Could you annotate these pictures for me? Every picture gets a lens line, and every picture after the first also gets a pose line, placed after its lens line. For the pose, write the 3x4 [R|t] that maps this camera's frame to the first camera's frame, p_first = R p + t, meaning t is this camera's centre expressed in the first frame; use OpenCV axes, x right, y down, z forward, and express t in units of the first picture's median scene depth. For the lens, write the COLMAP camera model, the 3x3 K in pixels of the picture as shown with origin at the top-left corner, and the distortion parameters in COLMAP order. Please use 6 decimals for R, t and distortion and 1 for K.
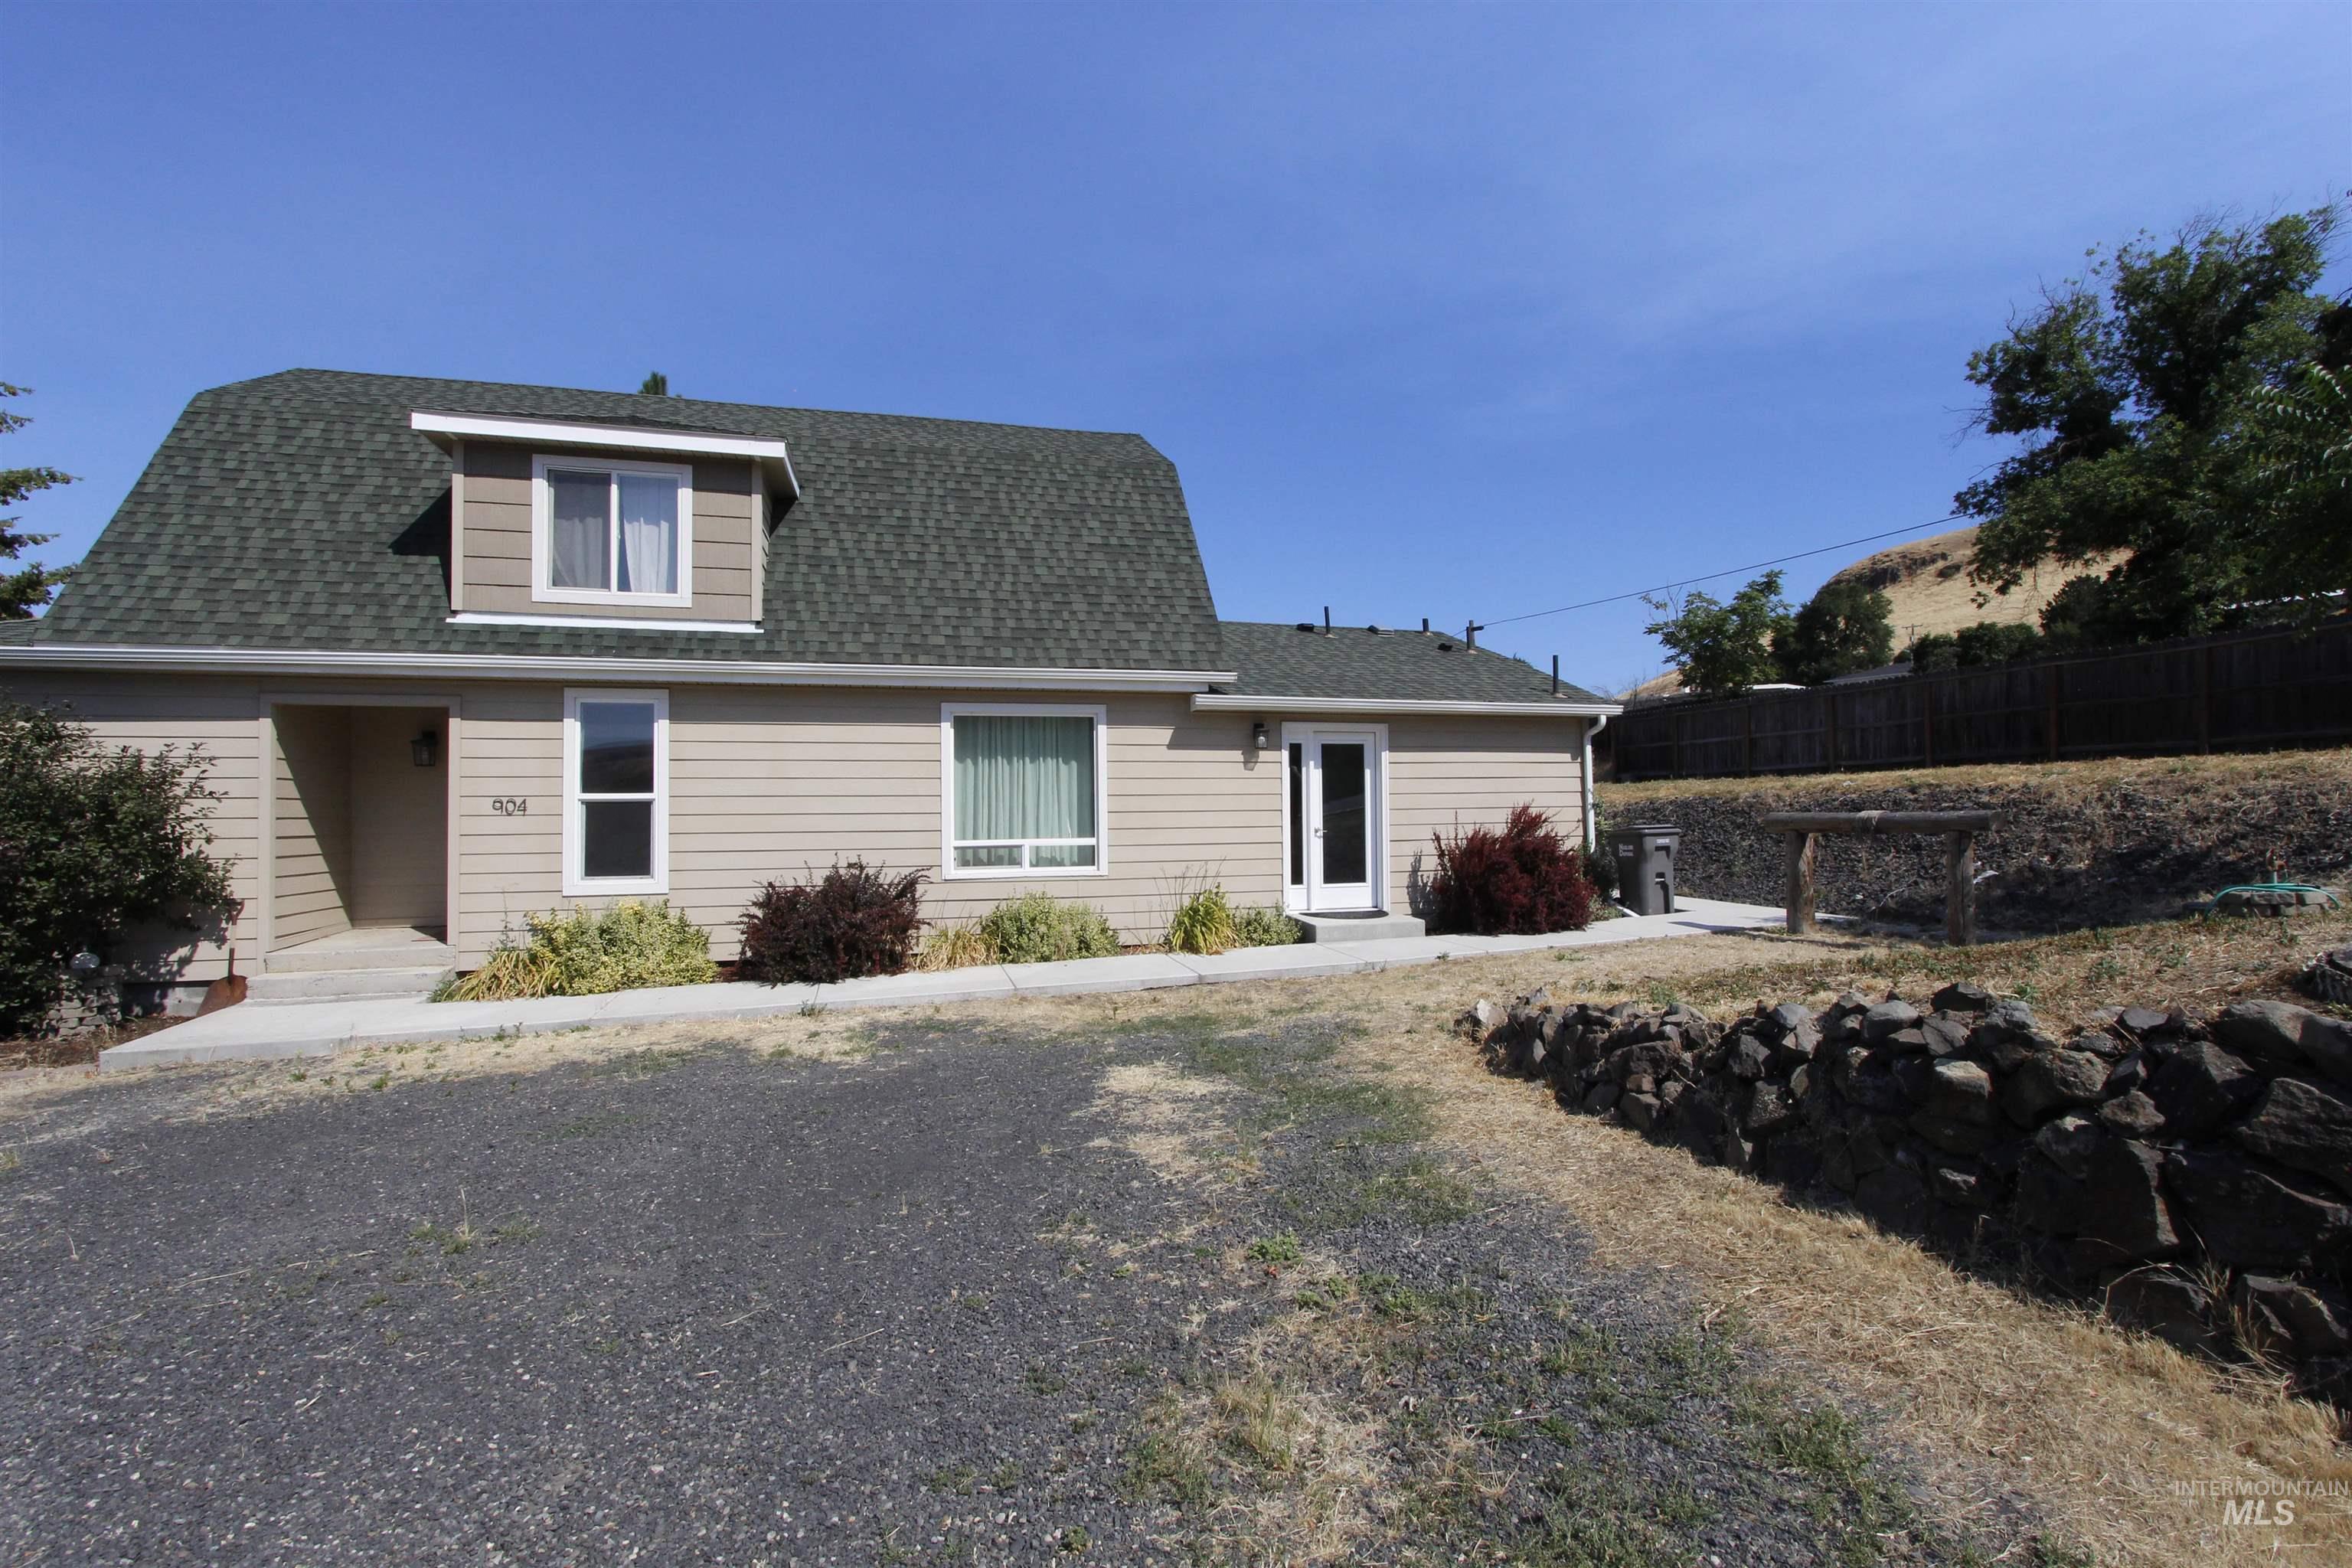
lens RADIAL K [[1080.4, 0, 1176.0], [0, 1080.4, 784.0], [0, 0, 1]] dist [-0.003668, -0.000125]
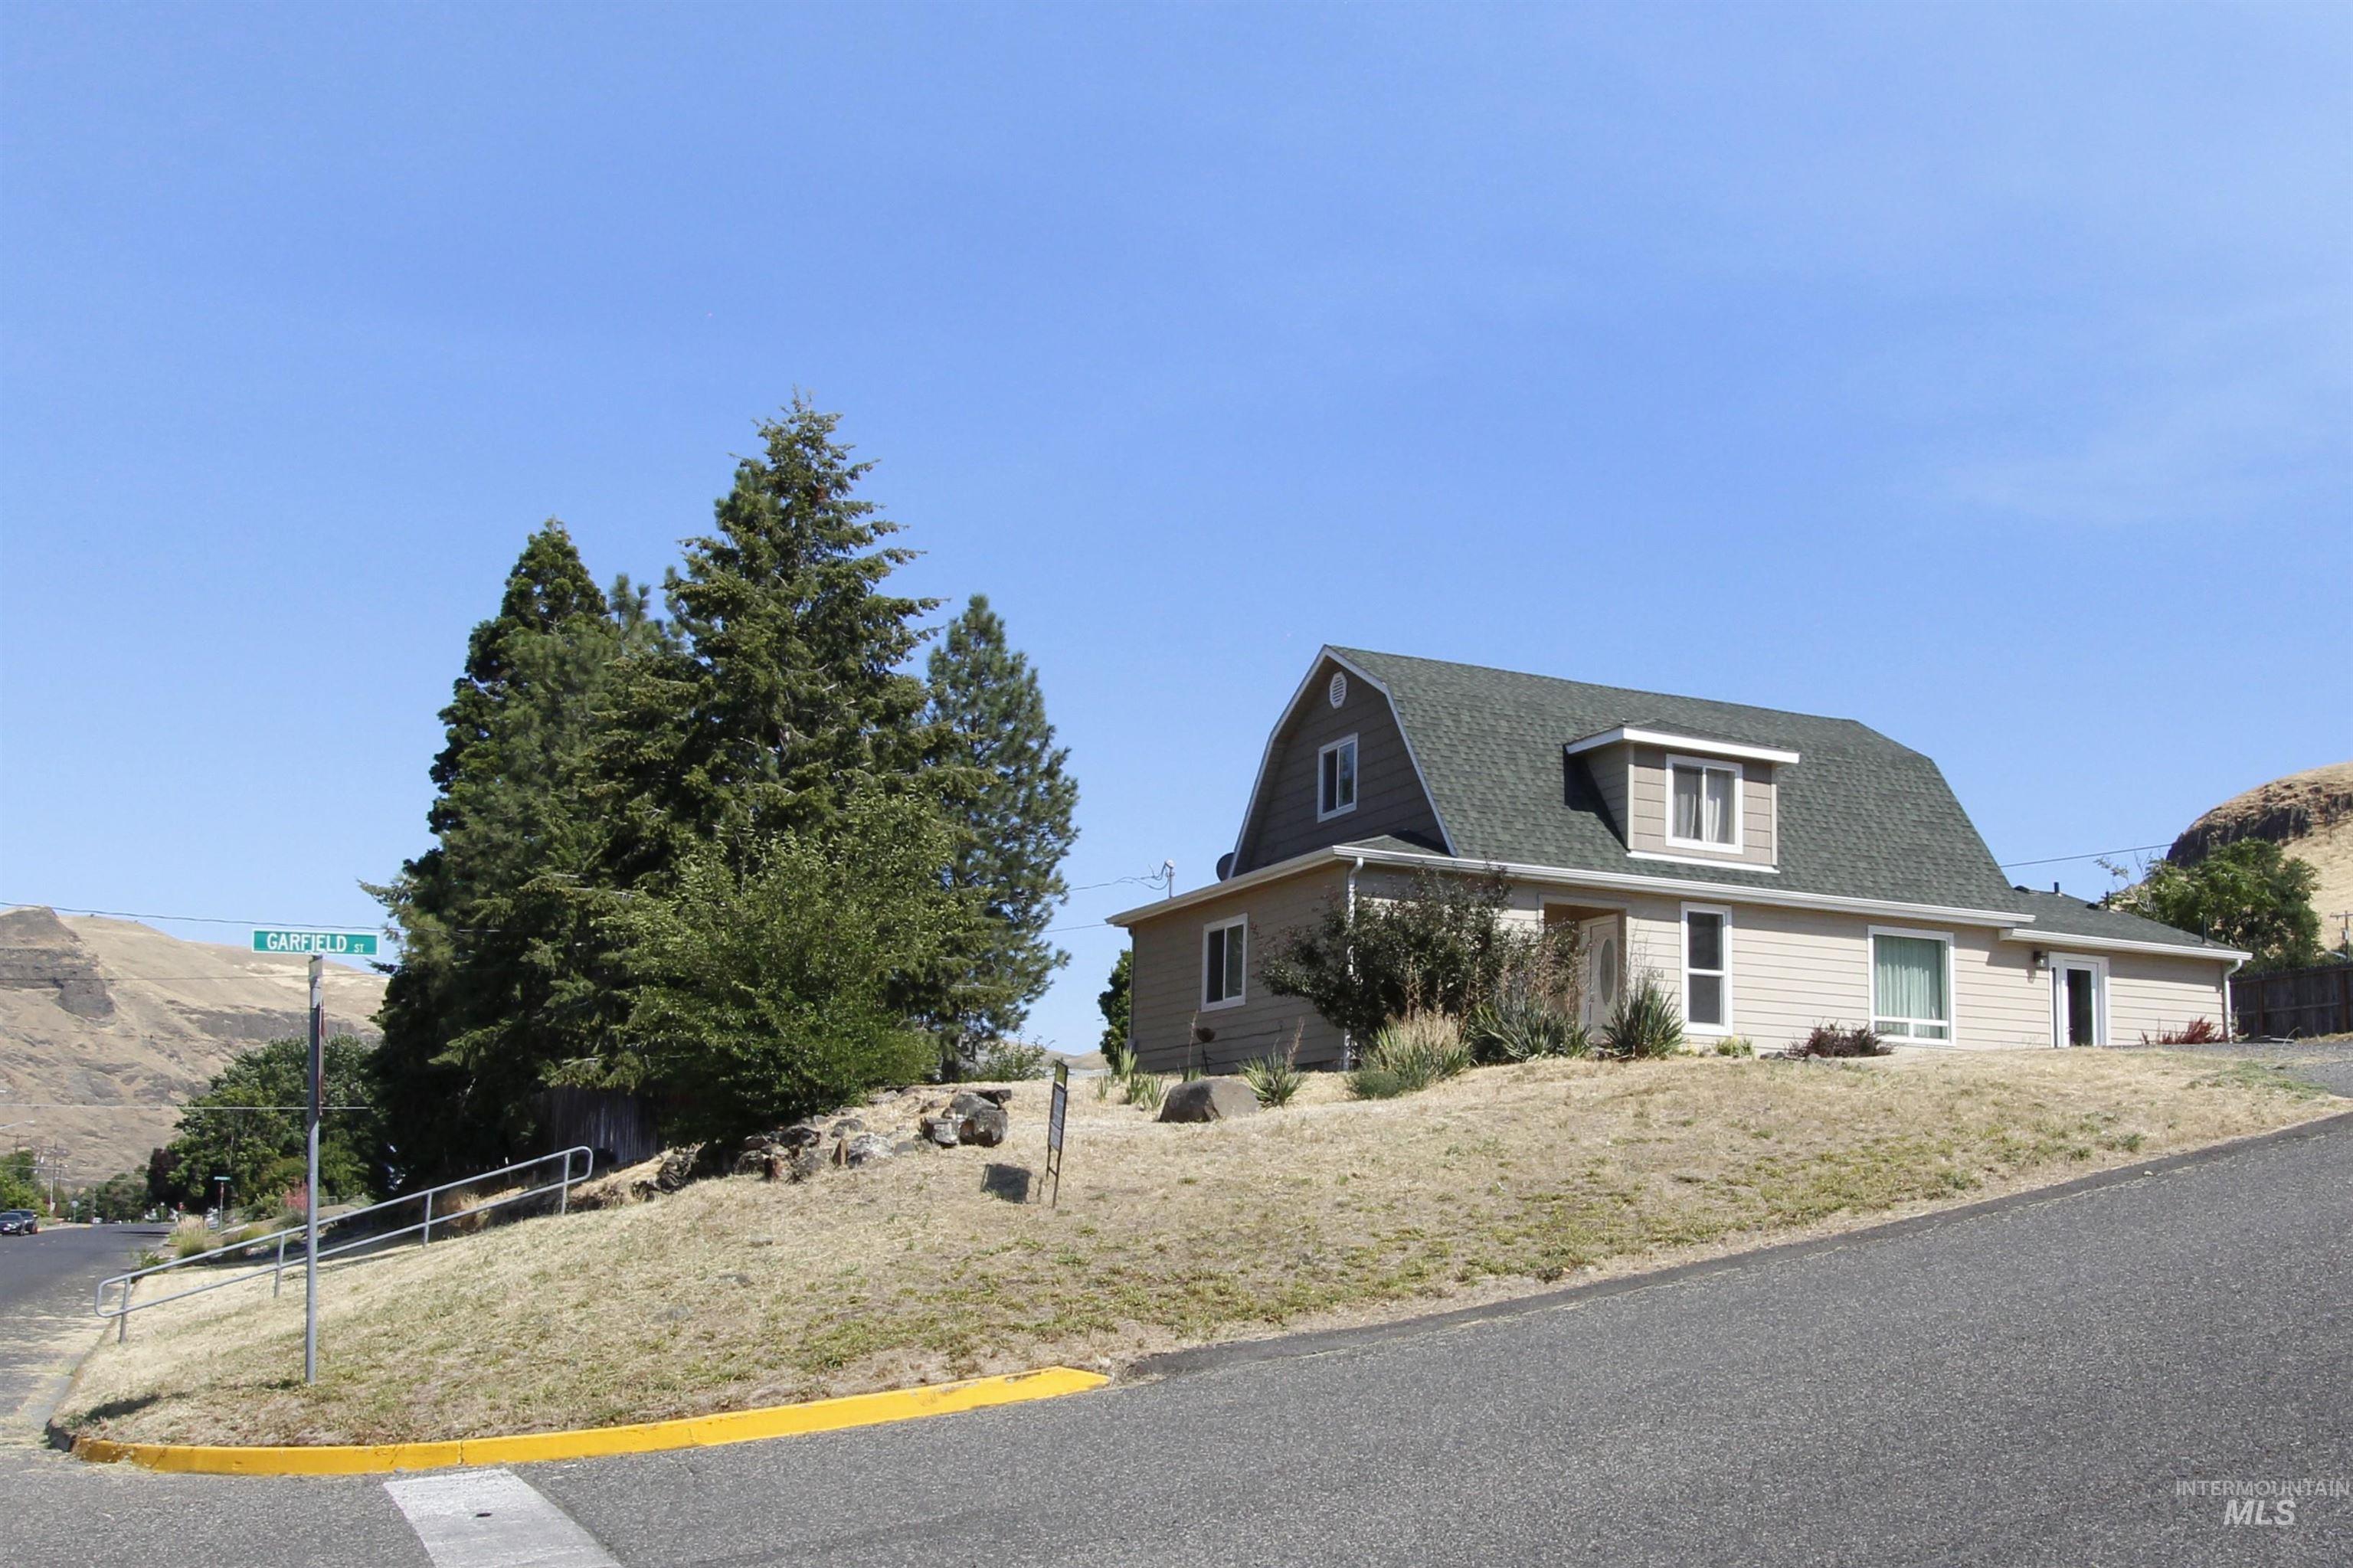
lens RADIAL K [[2512.7, 0, 1176.5], [0, 2512.7, 784.0], [0, 0, 1]] dist [-0.067857, 0.006890]
pose [[0.984761, 0.066431, 0.160723, -1.744669], [-0.039073, 0.985056, -0.167745, 0.356058], [-0.169465, 0.158909, 0.972640, -2.273127]]
